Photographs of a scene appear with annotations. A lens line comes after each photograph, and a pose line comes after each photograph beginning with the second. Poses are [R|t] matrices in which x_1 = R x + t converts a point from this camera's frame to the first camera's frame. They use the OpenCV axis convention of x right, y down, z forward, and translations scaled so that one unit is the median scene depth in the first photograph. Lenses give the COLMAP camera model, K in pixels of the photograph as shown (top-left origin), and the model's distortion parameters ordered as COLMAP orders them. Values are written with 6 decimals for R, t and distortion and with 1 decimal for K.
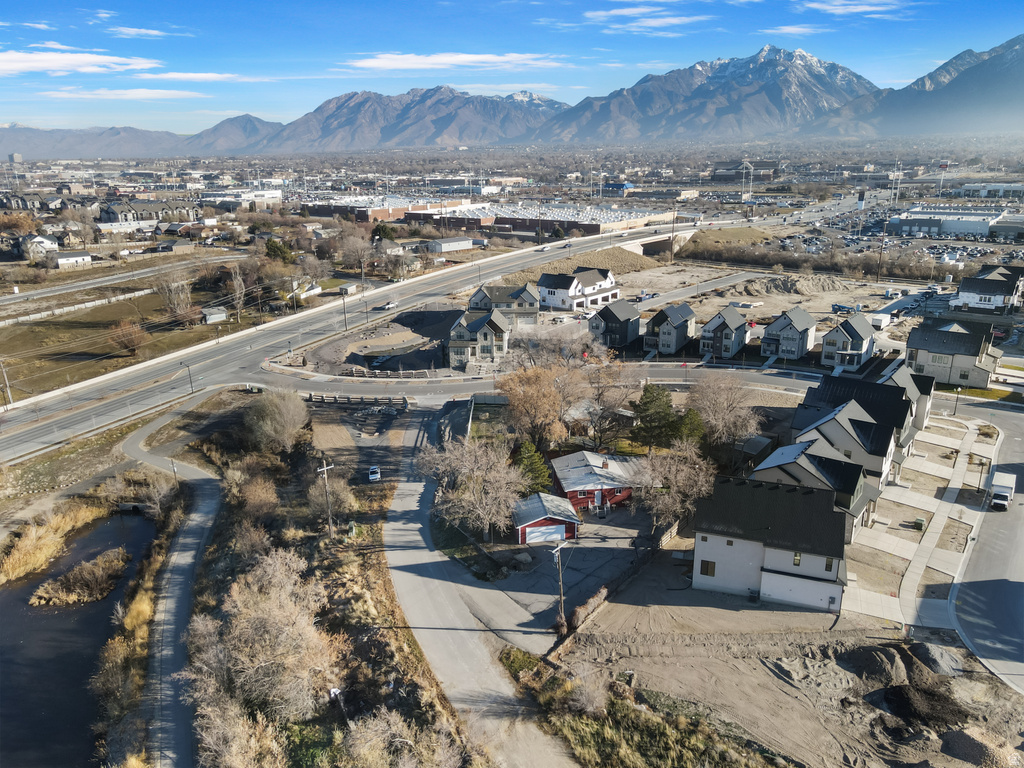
lens RADIAL K [[750.2, 0, 512.0], [0, 750.2, 384.0], [0, 0, 1]] dist [0.008244, 0.008827]
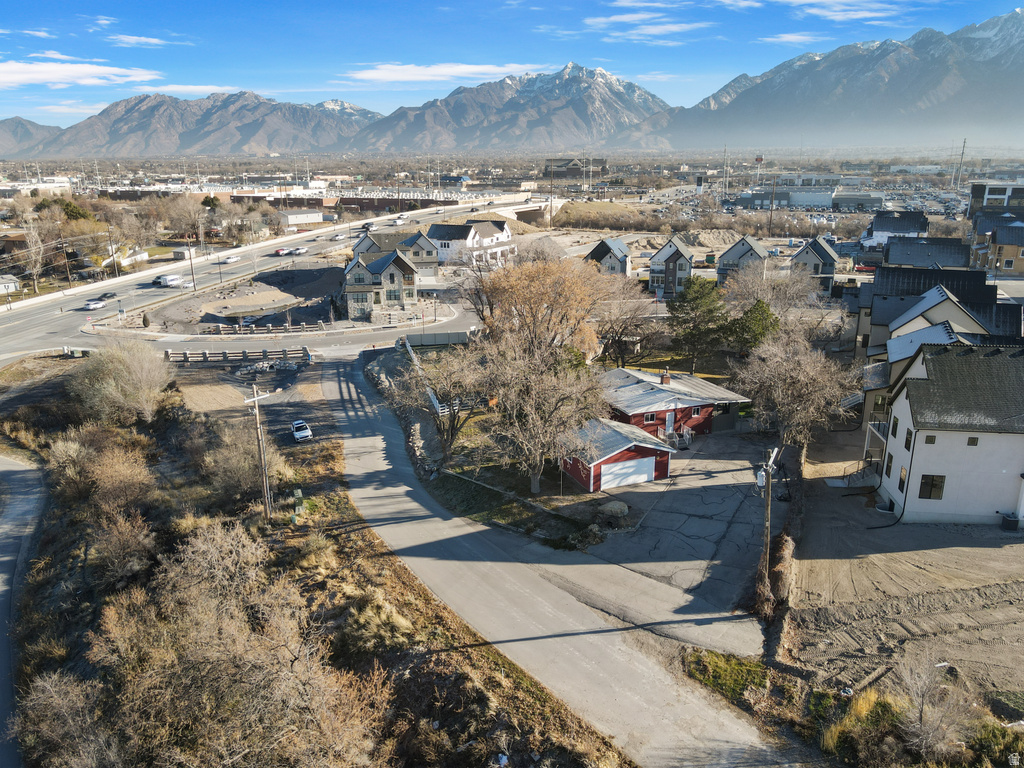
lens RADIAL K [[750.2, 0, 512.0], [0, 750.2, 384.0], [0, 0, 1]] dist [0.008244, 0.008827]
pose [[0.972395, -0.055516, 0.226641, -0.097873], [0.059000, 0.998221, -0.008621, 0.061843], [-0.225759, 0.021755, 0.973940, 0.198161]]
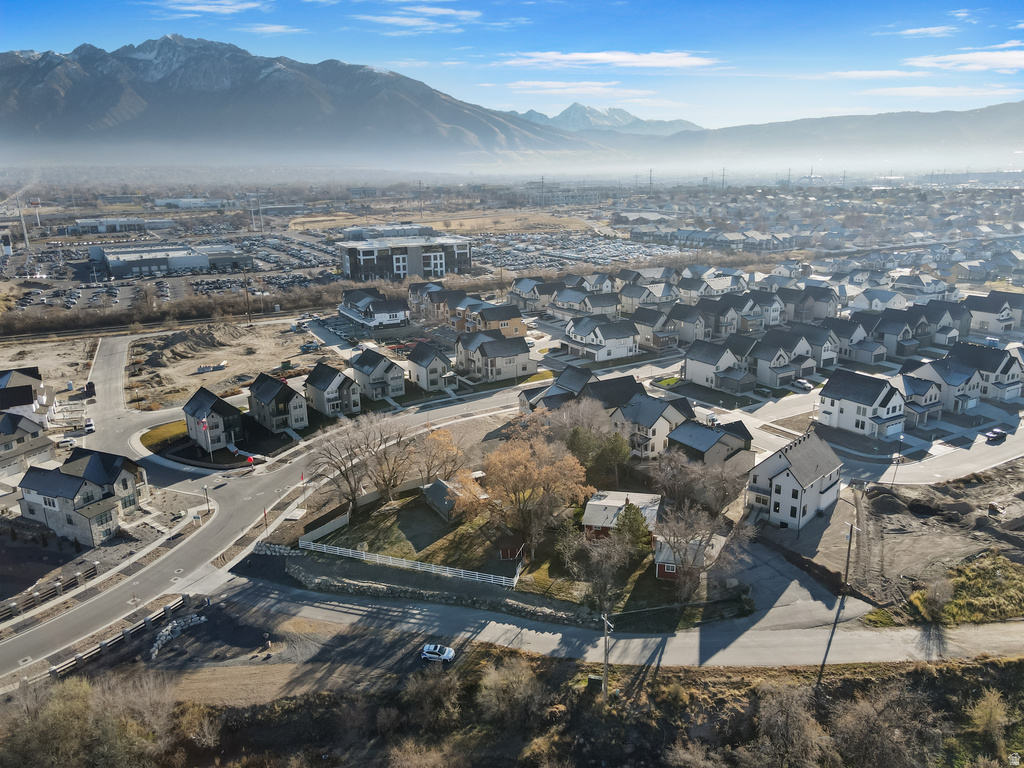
lens RADIAL K [[762.0, 0, 512.0], [0, 762.0, 384.0], [0, 0, 1]] dist [0.015536, 0.005046]
pose [[0.374087, -0.248807, 0.893395, -0.510548], [0.285270, 0.947503, 0.144426, -0.150528], [-0.882428, 0.200831, 0.425426, 0.358405]]
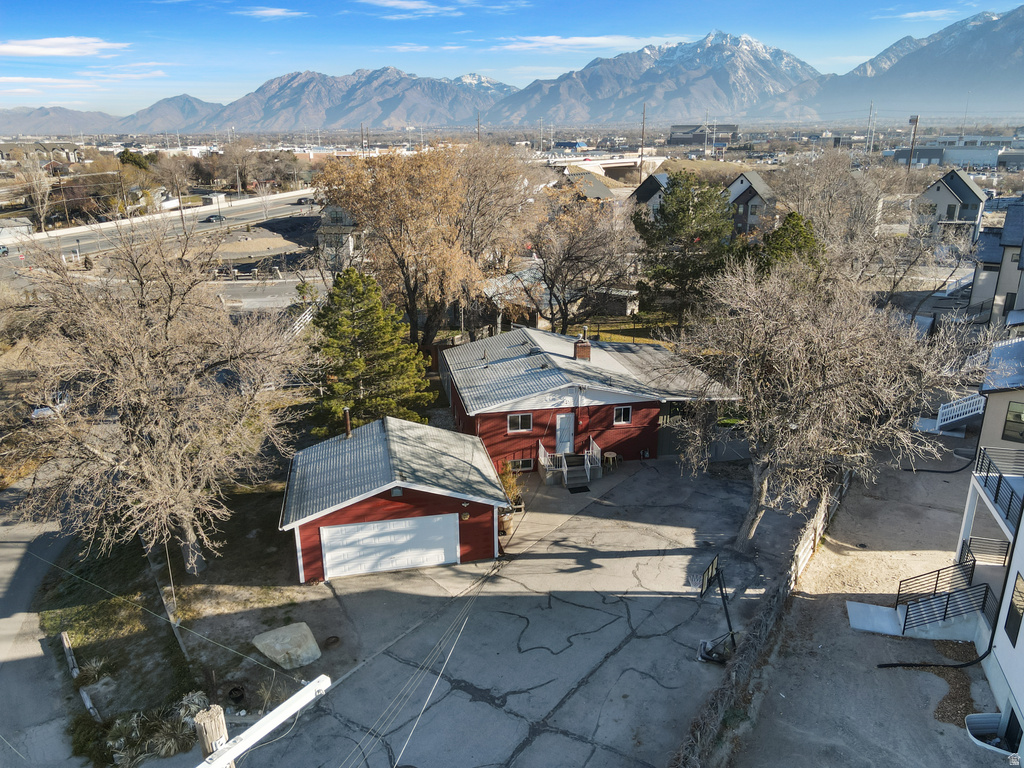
lens RADIAL K [[747.5, 0, 517.6], [0, 747.5, 383.0], [0, 0, 1]] dist [0.015423, 0.008318]
pose [[0.997461, -0.012998, 0.070023, 0.037348], [0.011914, 0.999803, 0.015873, 0.066405], [-0.070215, -0.014998, 0.997419, 0.356509]]
